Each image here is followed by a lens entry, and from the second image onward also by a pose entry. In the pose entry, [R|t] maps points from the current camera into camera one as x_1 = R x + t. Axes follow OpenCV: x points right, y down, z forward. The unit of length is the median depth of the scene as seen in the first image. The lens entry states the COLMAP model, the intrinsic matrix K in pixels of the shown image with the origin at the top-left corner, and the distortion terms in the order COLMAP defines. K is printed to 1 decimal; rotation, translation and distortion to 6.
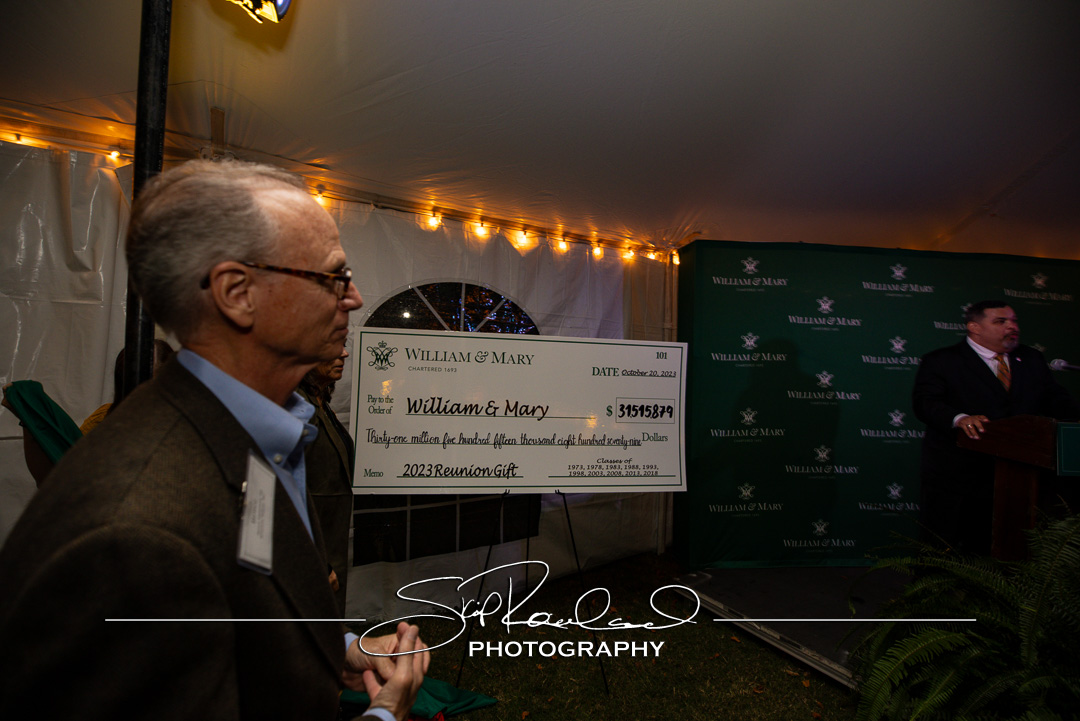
lens RADIAL K [[513.2, 0, 530.0], [0, 513.2, 355.9], [0, 0, 1]] dist [-0.049374, 0.000714]
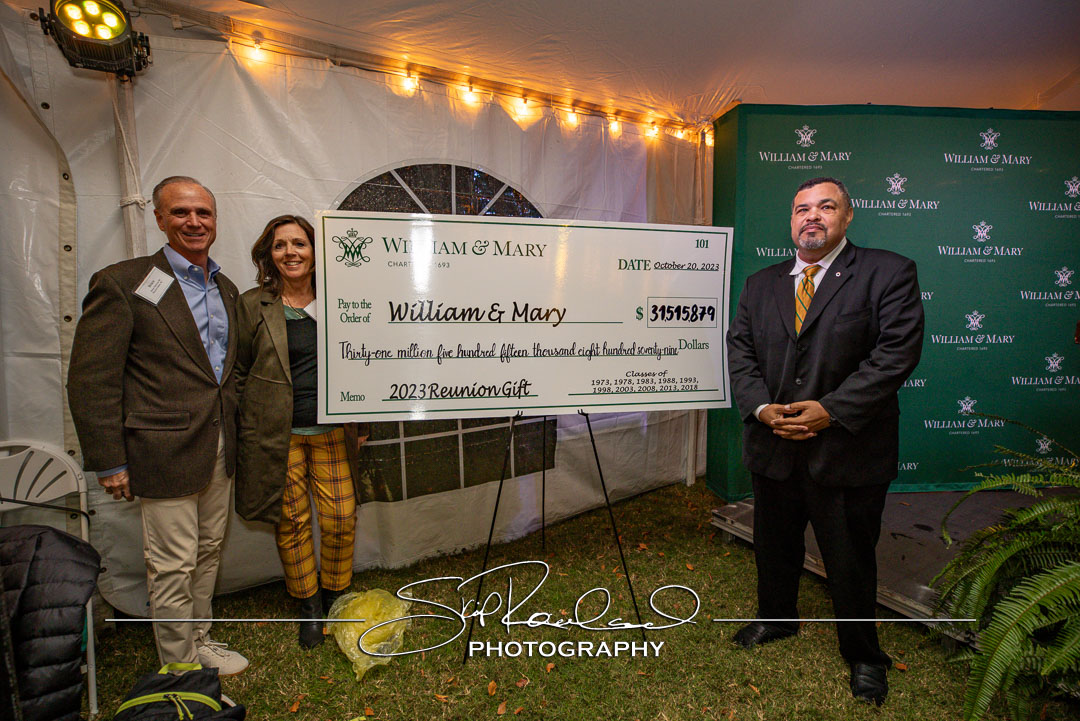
lens RADIAL K [[550.7, 0, 540.0], [0, 550.7, 360.5], [0, 0, 1]] dist [0.000412, -0.000026]
pose [[0.999153, -0.037276, 0.017437, -0.021336], [0.034698, 0.990901, 0.130041, 0.060671], [-0.022125, -0.129326, 0.991355, 0.120705]]
